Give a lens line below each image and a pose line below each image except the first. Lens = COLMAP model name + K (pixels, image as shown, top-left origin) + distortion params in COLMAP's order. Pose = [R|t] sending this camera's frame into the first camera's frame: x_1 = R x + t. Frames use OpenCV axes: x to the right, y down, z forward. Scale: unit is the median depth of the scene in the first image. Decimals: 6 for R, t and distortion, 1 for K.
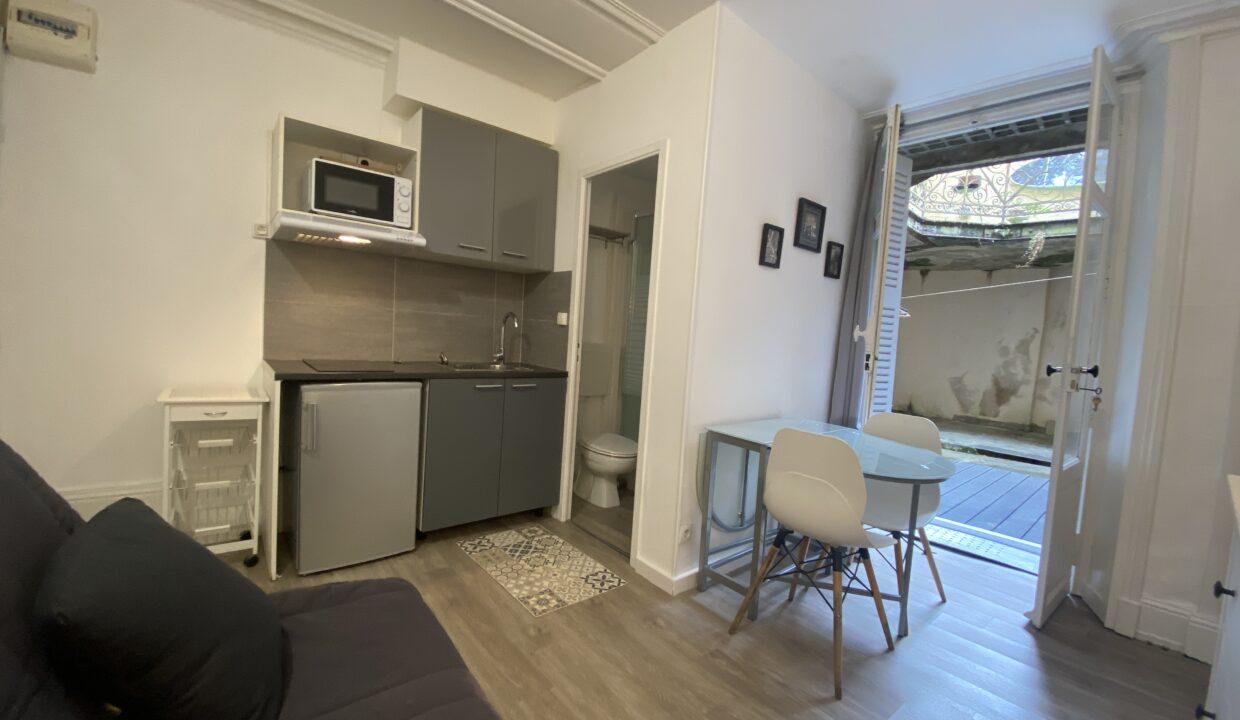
lens RADIAL K [[493.9, 0, 620.0], [0, 493.9, 360.0], [0, 0, 1]] dist [-0.000789, -0.000223]
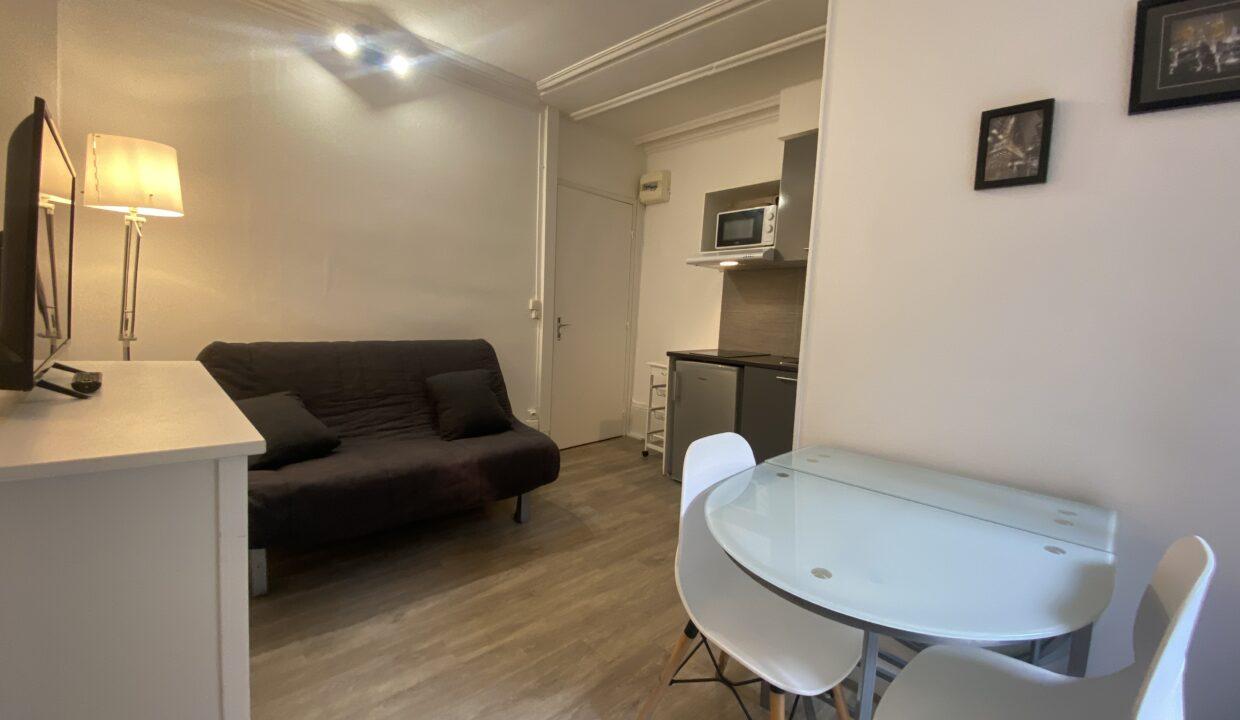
lens RADIAL K [[520.7, 0, 620.0], [0, 520.7, 360.0], [0, 0, 1]] dist [0.001183, 0.000005]
pose [[0.059943, 0.030412, -0.997738, 0.912710], [-0.091889, 0.995460, 0.024822, 0.019376], [0.993963, 0.090194, 0.062465, 0.627204]]
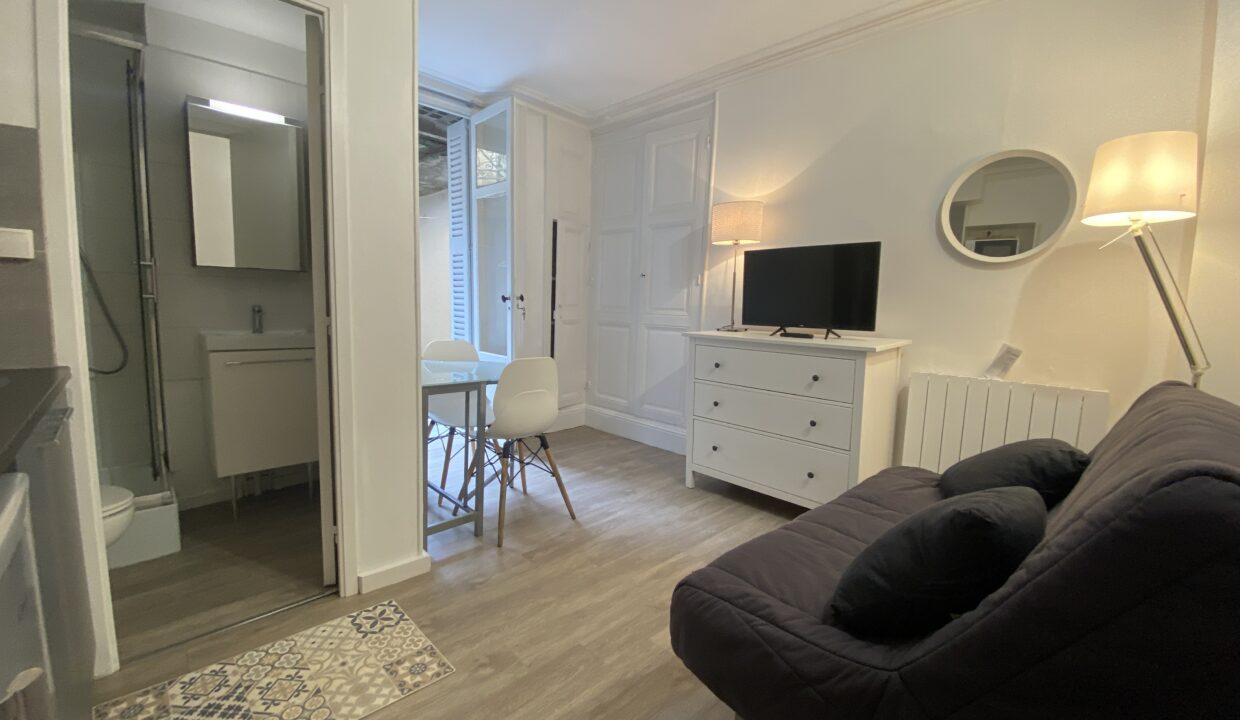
lens RADIAL K [[493.9, 0, 620.0], [0, 493.9, 360.0], [0, 0, 1]] dist [-0.000789, -0.000223]
pose [[-0.062249, -0.185312, 0.980706, -0.710813], [0.014130, 0.982350, 0.186519, -0.070879], [-0.997961, 0.025468, -0.058532, 0.662049]]
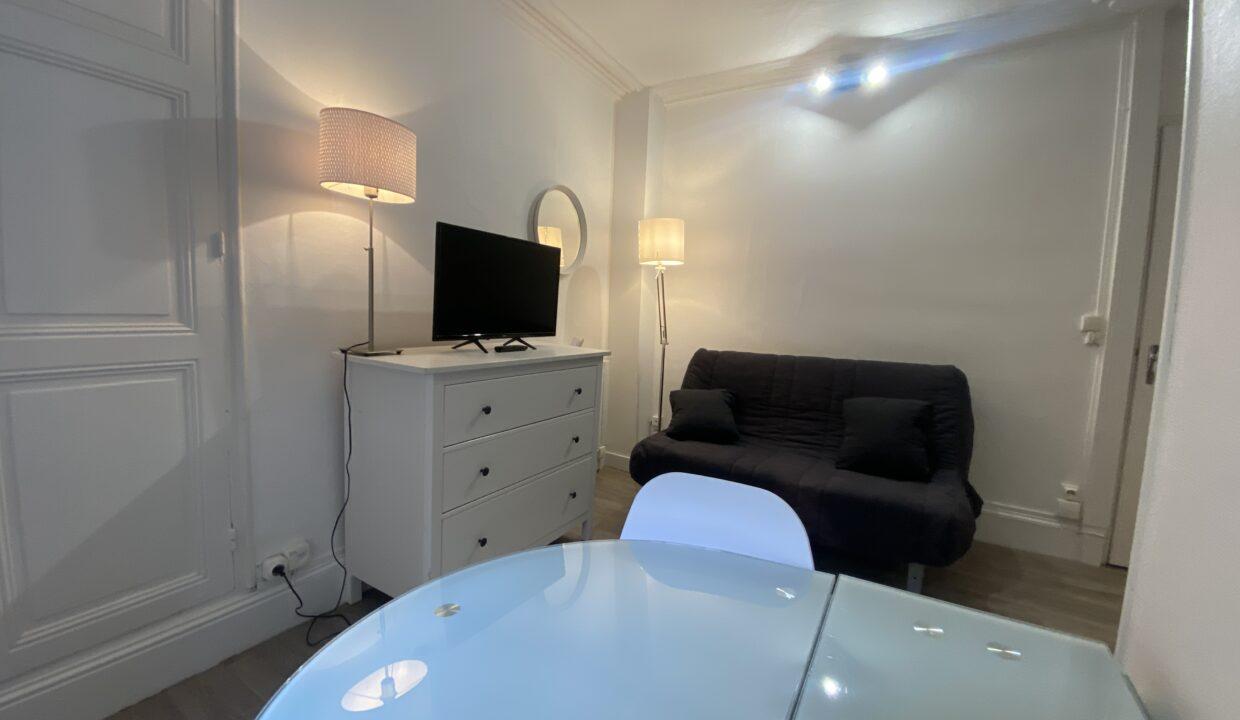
lens RADIAL K [[520.7, 0, 620.0], [0, 520.7, 360.0], [0, 0, 1]] dist [0.001183, 0.000005]
pose [[-0.958476, -0.083105, -0.272795, 0.512559], [-0.117794, 0.986550, 0.113327, -0.016482], [0.259707, 0.140755, -0.955374, 1.136952]]
